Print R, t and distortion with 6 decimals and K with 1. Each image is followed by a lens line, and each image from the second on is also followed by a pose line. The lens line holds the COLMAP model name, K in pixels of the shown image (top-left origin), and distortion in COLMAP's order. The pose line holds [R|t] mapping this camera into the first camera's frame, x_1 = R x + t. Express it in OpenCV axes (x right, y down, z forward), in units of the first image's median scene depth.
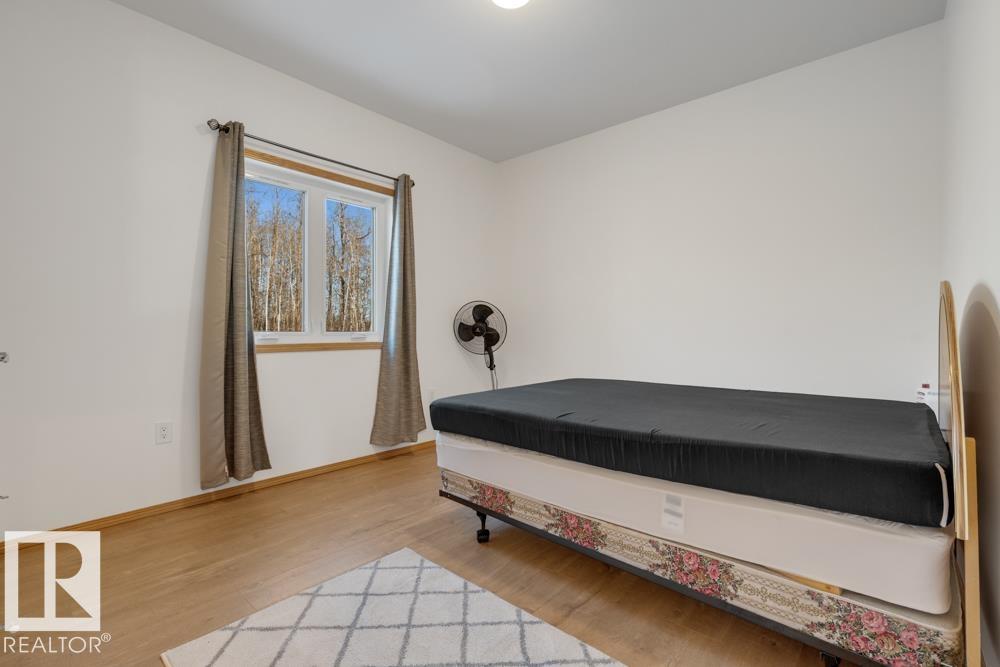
lens RADIAL K [[453.6, 0, 495.6], [0, 453.6, 328.7], [0, 0, 1]] dist [-0.000123, 0.000155]
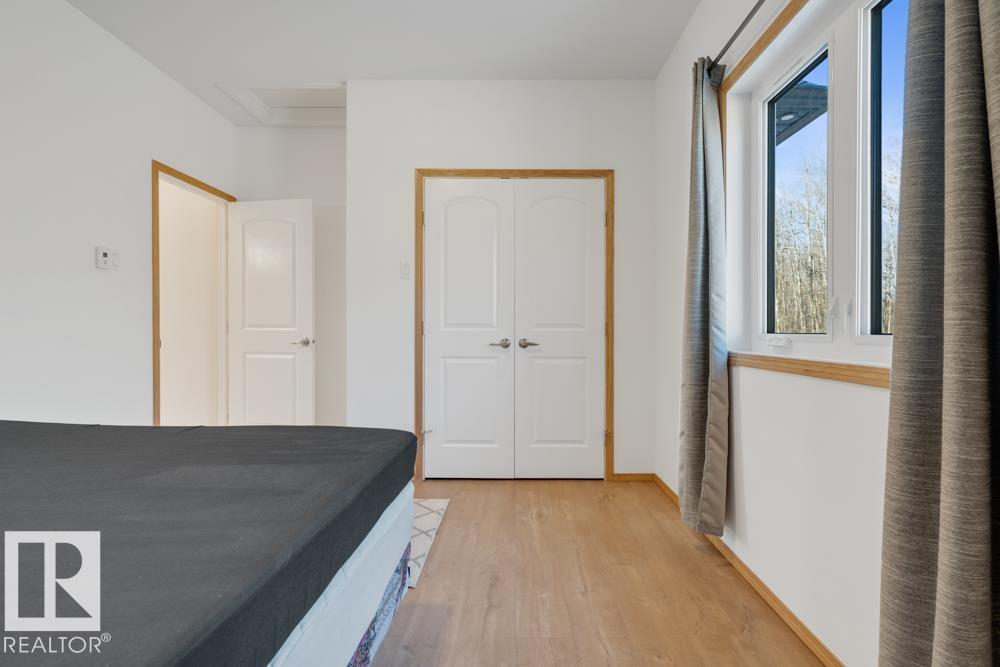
lens RADIAL K [[453.6, 0, 505.0], [0, 453.6, 329.7], [0, 0, 1]] dist [-0.000123, 0.000155]
pose [[-0.748538, 0.009794, -0.663019, 0.177966], [0.005199, 0.999947, 0.008901, -0.007737], [0.663071, 0.003216, -0.748549, 1.312054]]
